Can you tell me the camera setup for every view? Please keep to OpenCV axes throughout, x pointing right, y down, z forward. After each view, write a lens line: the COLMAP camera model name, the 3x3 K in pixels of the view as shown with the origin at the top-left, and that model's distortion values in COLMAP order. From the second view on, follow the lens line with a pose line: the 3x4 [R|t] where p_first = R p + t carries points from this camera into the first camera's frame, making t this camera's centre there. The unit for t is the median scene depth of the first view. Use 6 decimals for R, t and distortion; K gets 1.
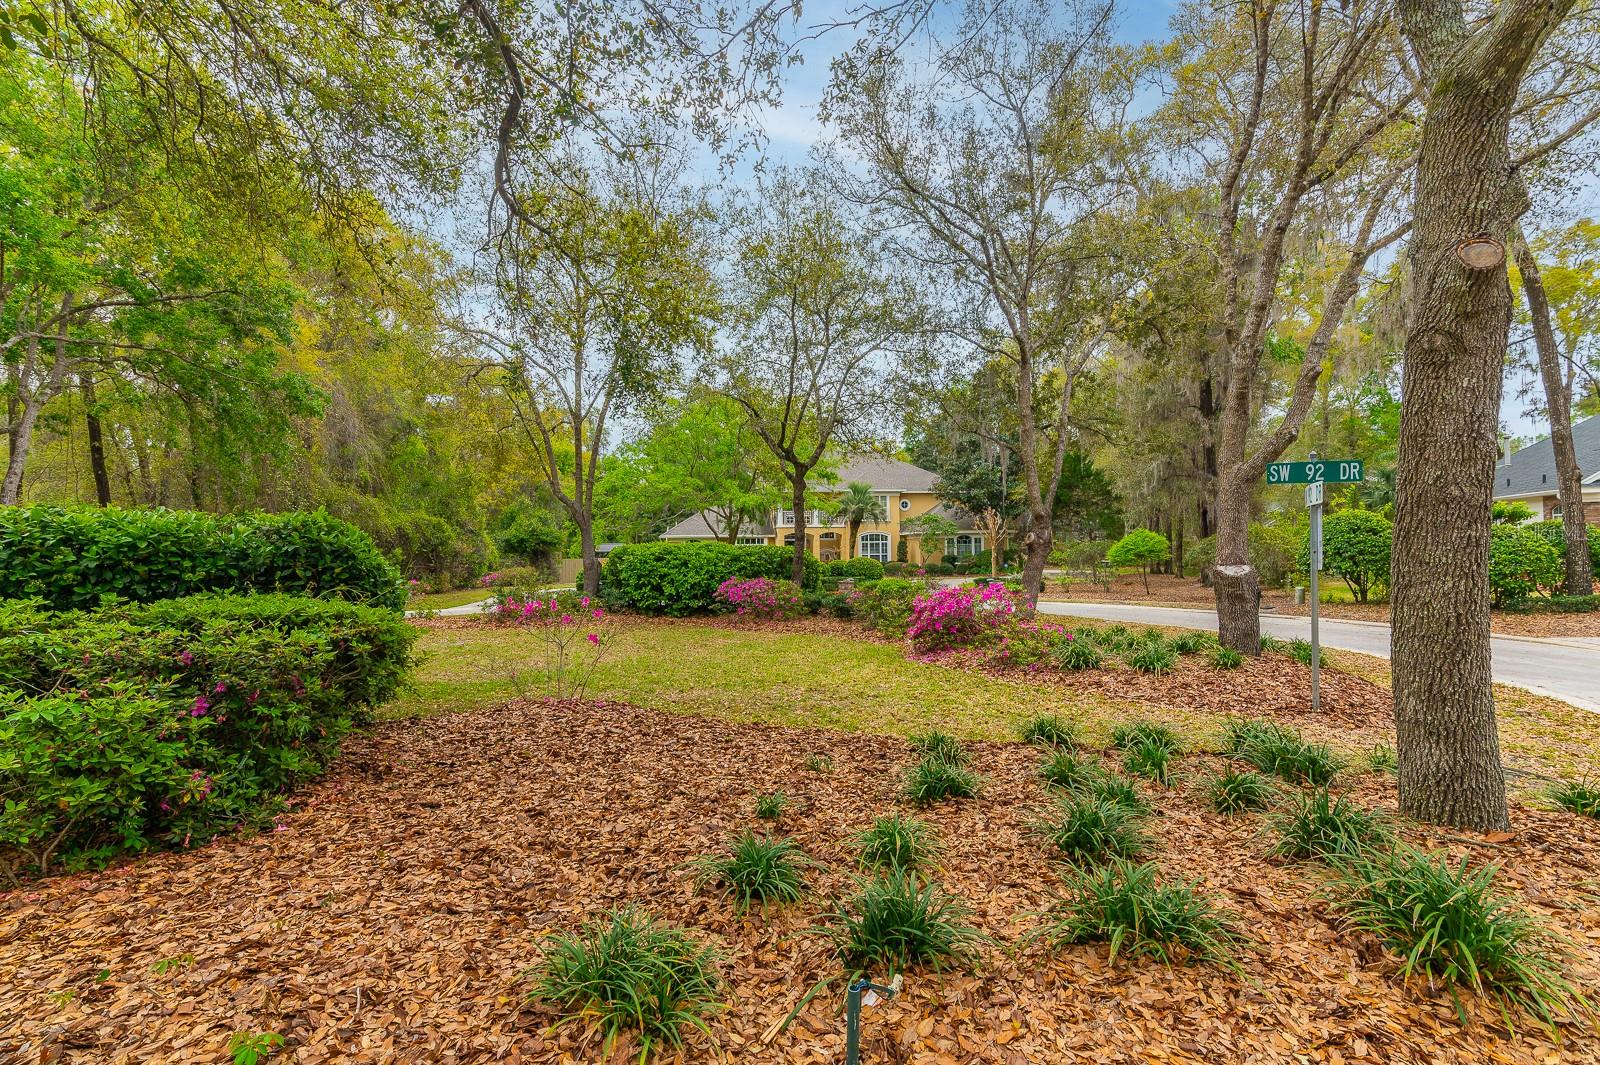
lens RADIAL K [[717.7, 0, 800.7], [0, 717.7, 534.6], [0, 0, 1]] dist [0.017405, -0.000396]
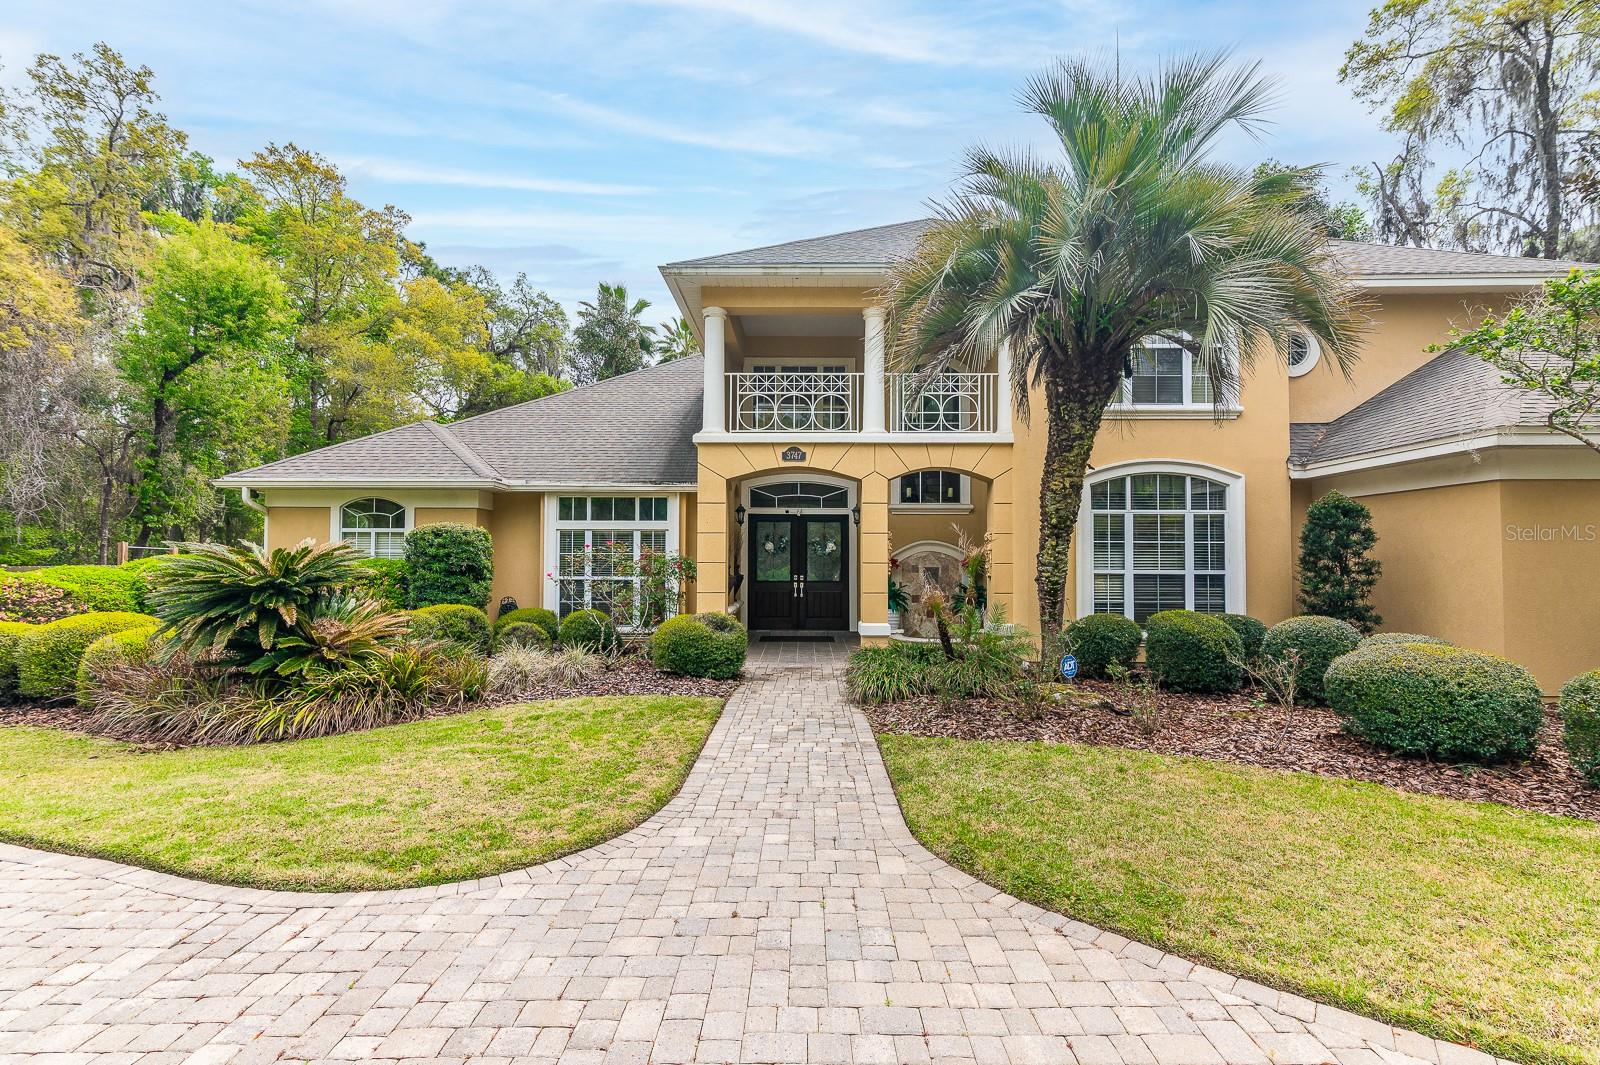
lens RADIAL K [[717.7, 0, 798.7], [0, 717.7, 561.1], [0, 0, 1]] dist [0.017405, -0.000396]
pose [[0.975315, 0.018082, -0.220077, 0.047992], [-0.010164, 0.999261, 0.037059, 0.017604], [0.220584, -0.033908, 0.974778, 0.774771]]
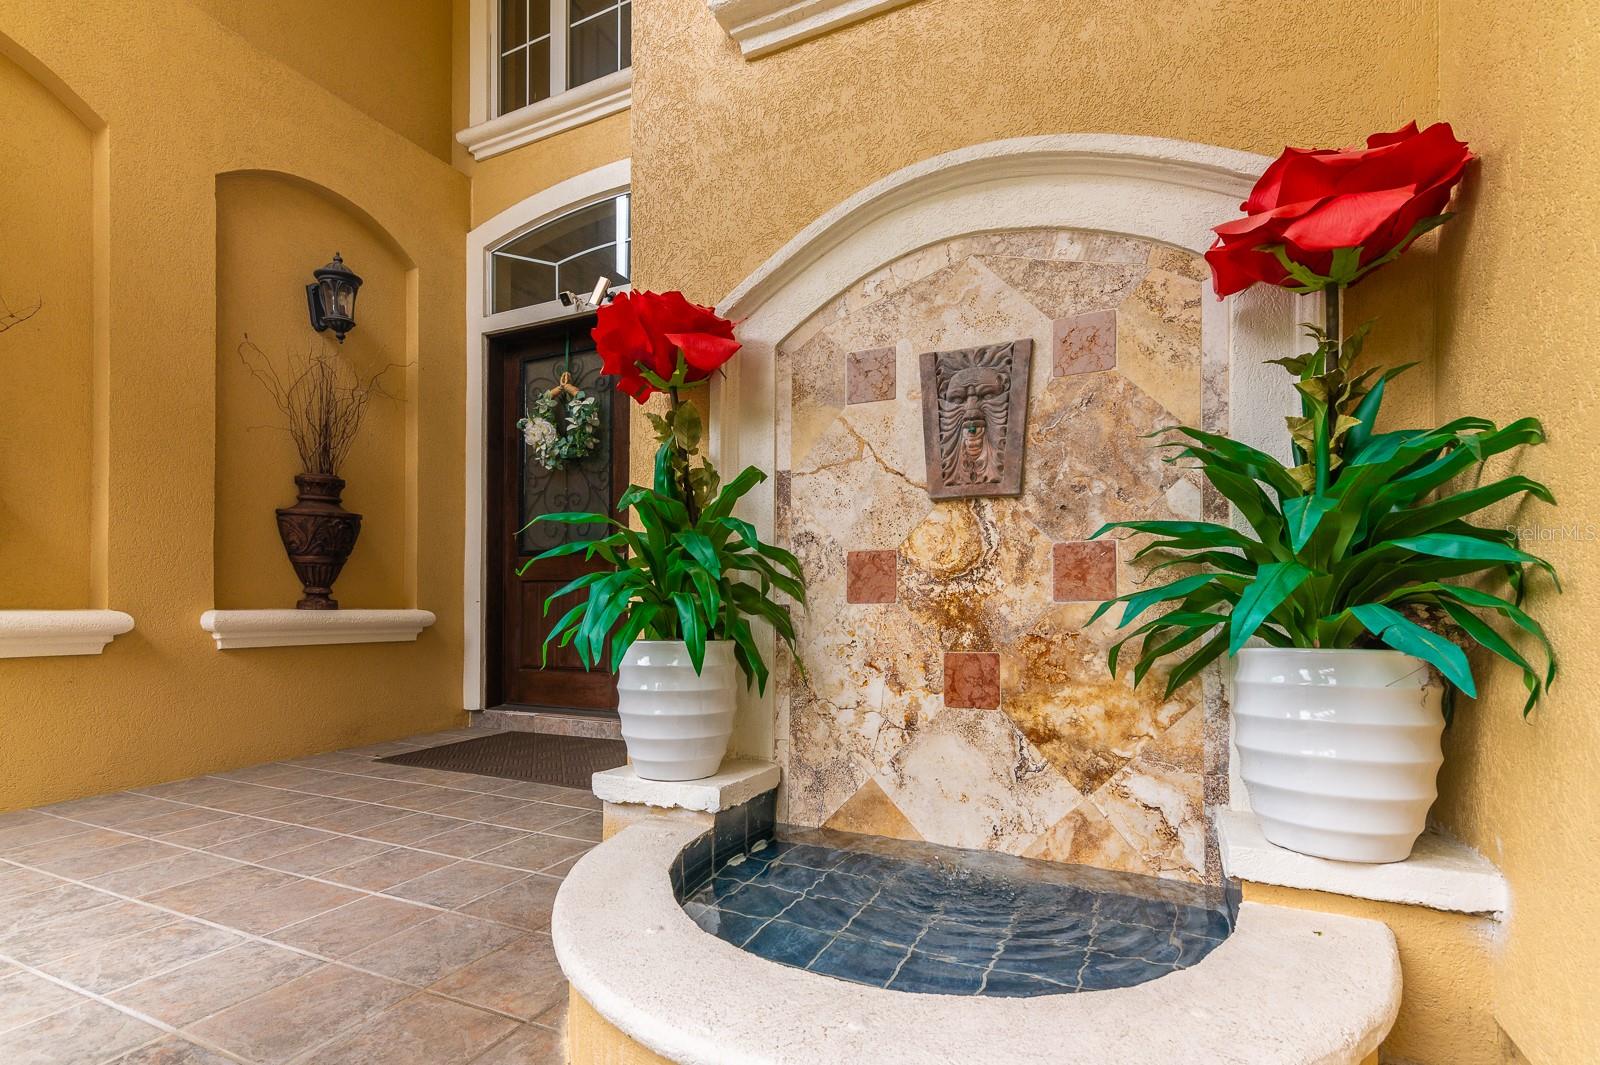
lens RADIAL K [[717.7, 0, 838.7], [0, 717.7, 603.5], [0, 0, 1]] dist [0.017405, -0.000396]
pose [[0.797652, 0.011715, -0.603004, 0.052885], [0.011546, 0.999332, 0.034687, 0.036873], [0.603007, -0.034631, 0.796984, 0.969871]]
